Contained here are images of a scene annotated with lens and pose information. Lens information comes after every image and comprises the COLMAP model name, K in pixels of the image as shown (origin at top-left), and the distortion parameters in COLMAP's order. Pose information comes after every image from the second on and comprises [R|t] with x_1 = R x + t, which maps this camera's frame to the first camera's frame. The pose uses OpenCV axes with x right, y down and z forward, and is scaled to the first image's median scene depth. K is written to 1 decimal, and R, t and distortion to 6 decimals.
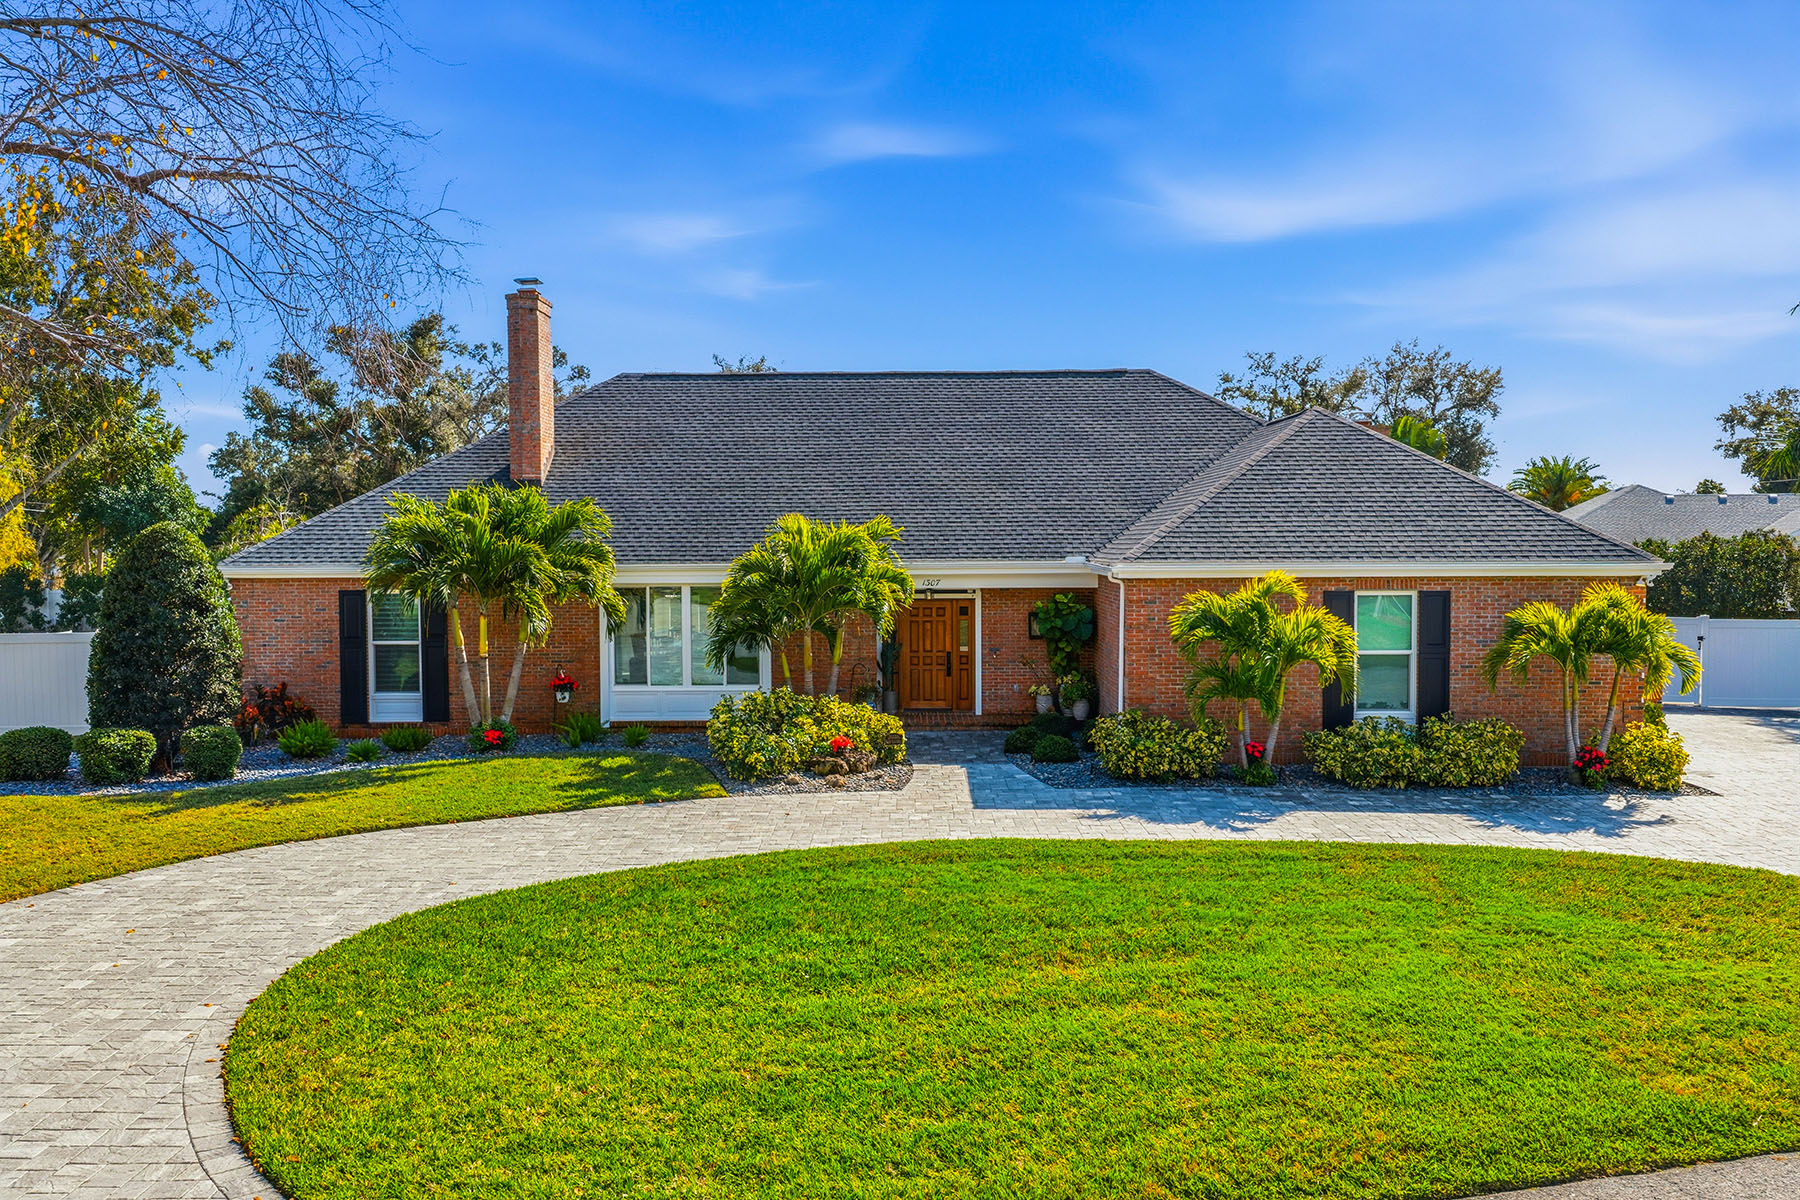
lens RADIAL K [[1487.1, 0, 902.8], [0, 1487.1, 609.3], [0, 0, 1]] dist [0.018335, -0.025198]
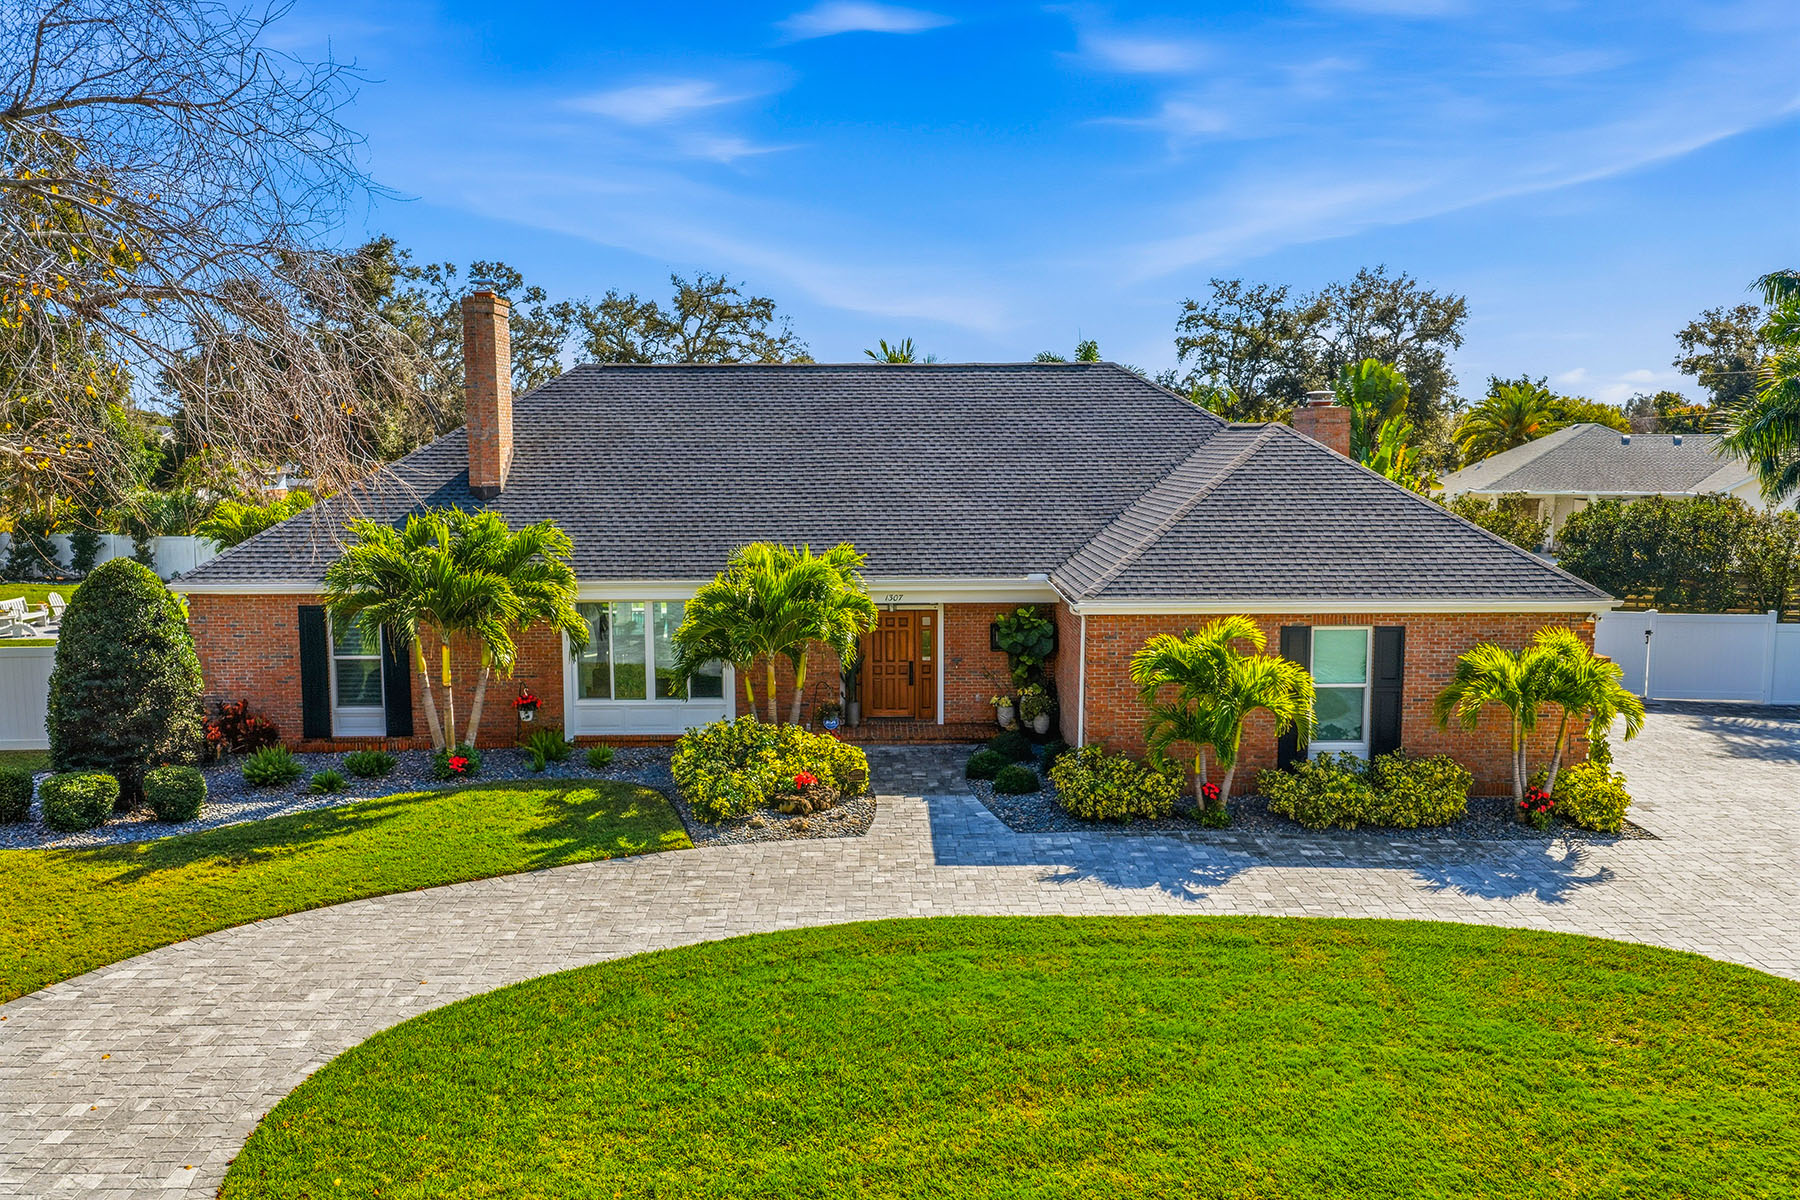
lens RADIAL K [[1487.1, 0, 903.3], [0, 1487.1, 610.0], [0, 0, 1]] dist [0.018335, -0.025198]
pose [[0.999663, -0.000398, 0.025954, -0.000769], [-0.001504, 0.997312, 0.073250, -0.098852], [-0.025914, -0.073264, 0.996976, -0.002336]]
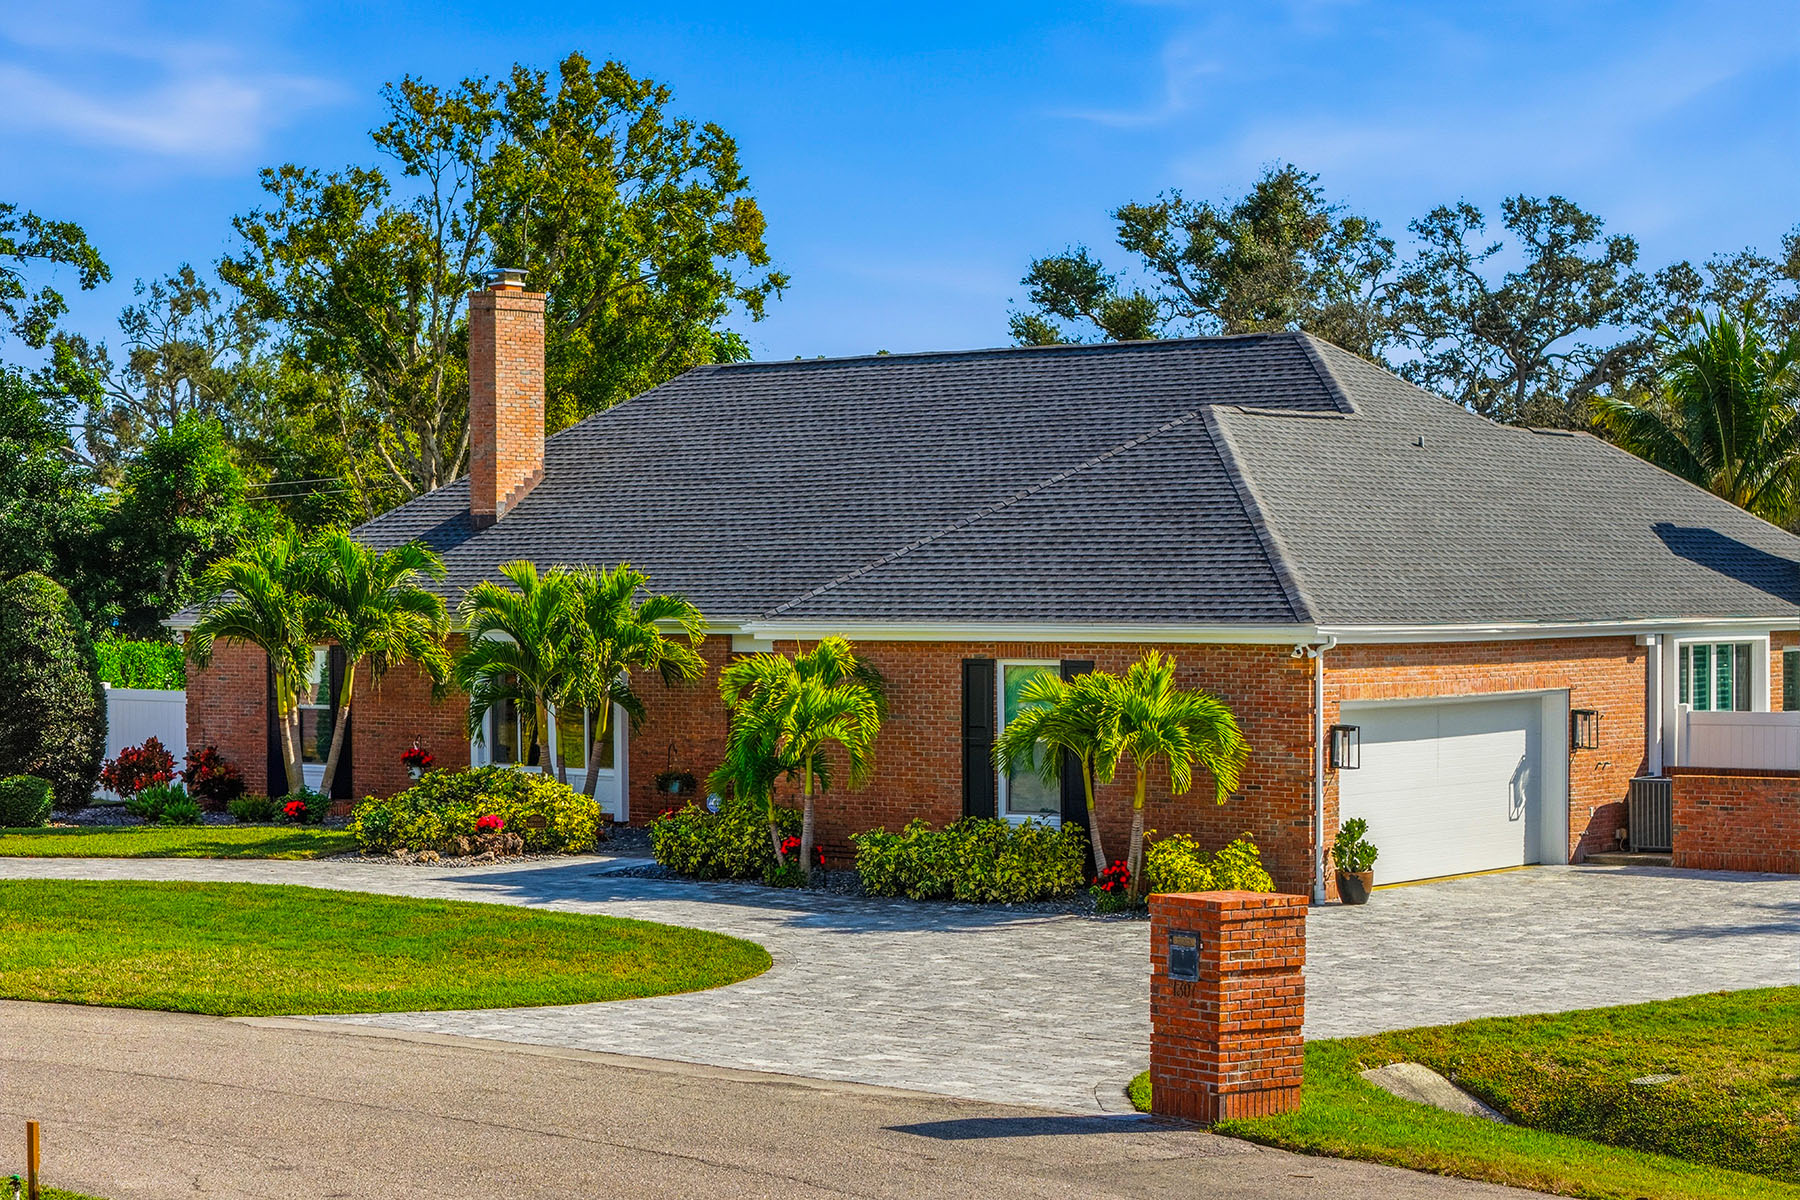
lens RADIAL K [[3617.6, 0, 898.3], [0, 3617.6, 608.1], [0, 0, 1]] dist [-0.174458, 0.000000]
pose [[0.791617, 0.005926, -0.610988, 1.446786], [-0.026887, 0.999322, -0.025142, 0.010071], [0.610425, 0.036330, 0.791240, -0.543190]]
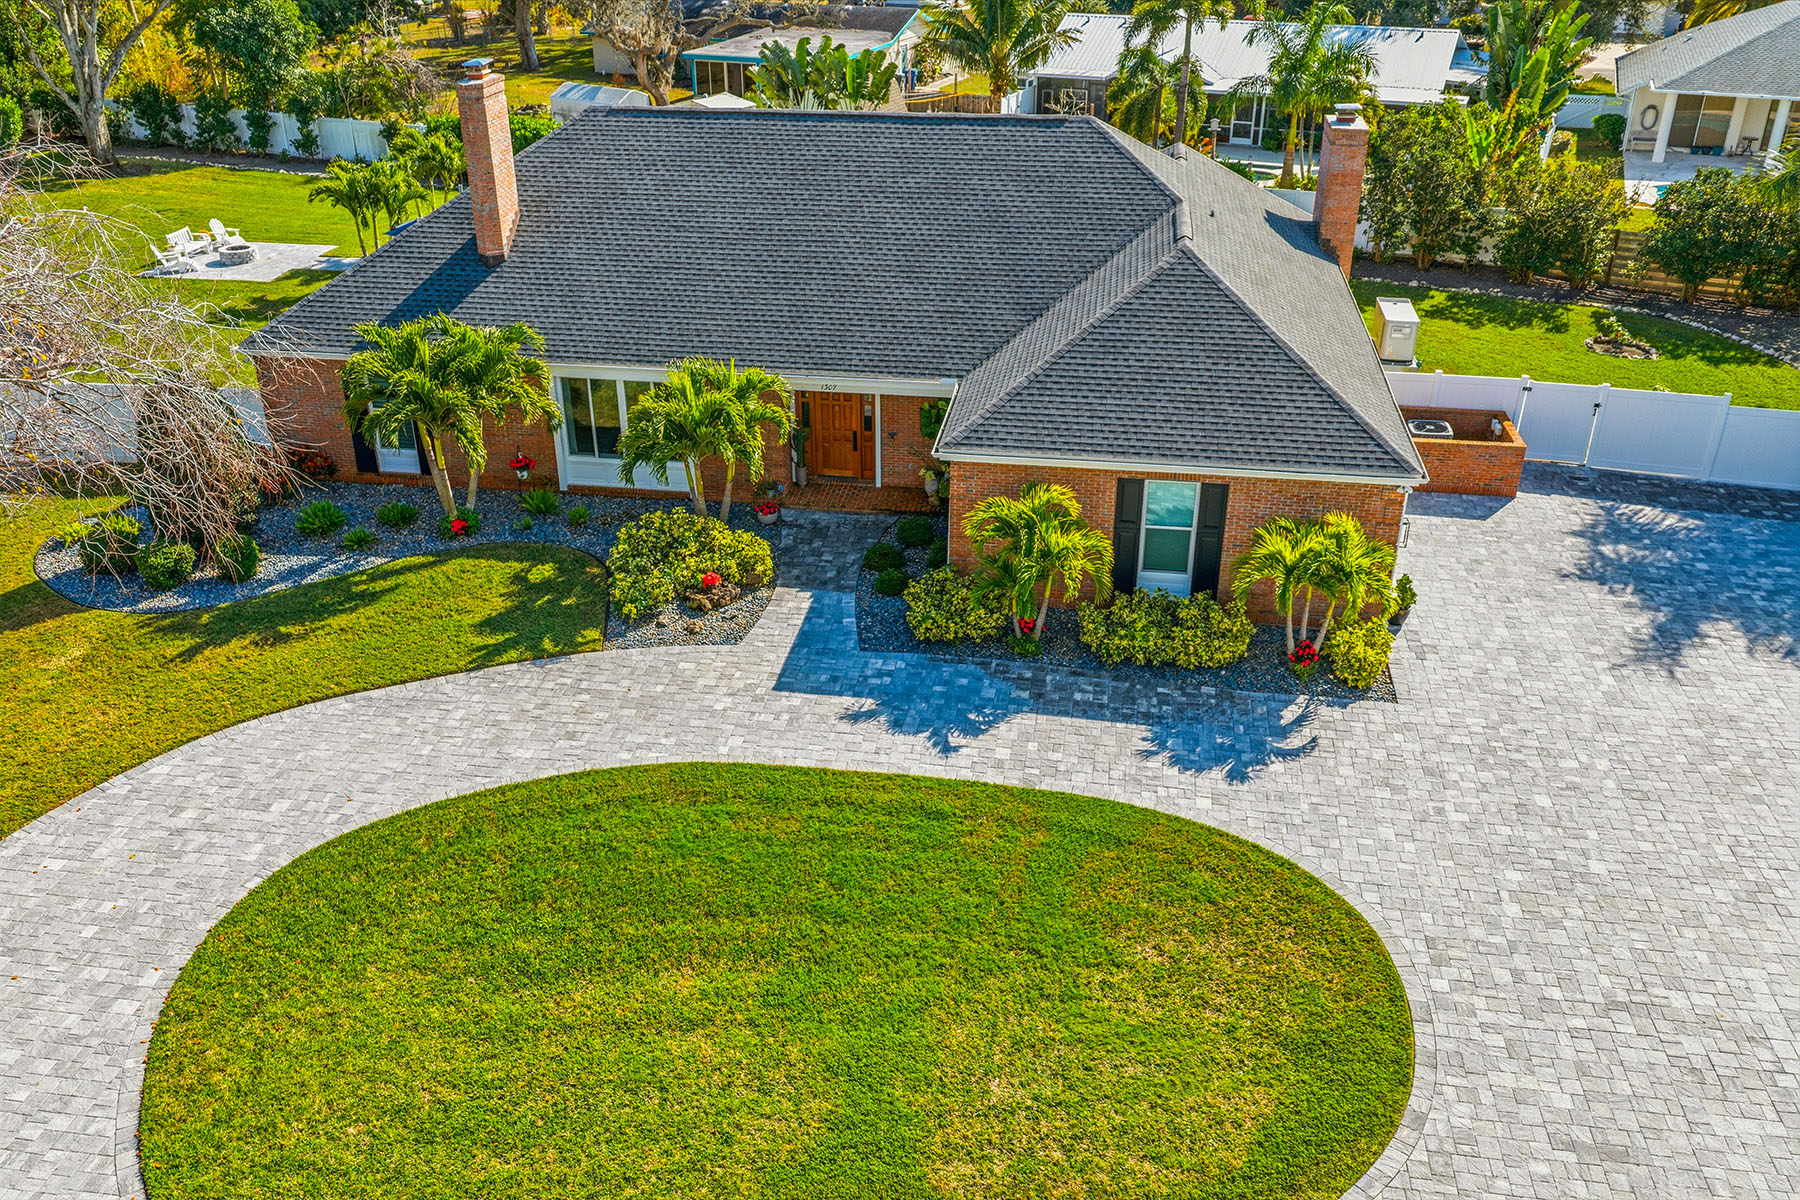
lens RADIAL K [[1487.1, 0, 902.0], [0, 1487.1, 606.4], [0, 0, 1]] dist [0.018335, -0.025198]
pose [[0.989471, 0.070161, -0.126588, 0.274298], [-0.009714, 0.904864, 0.425591, -0.417507], [0.144405, -0.419880, 0.896018, -0.099298]]
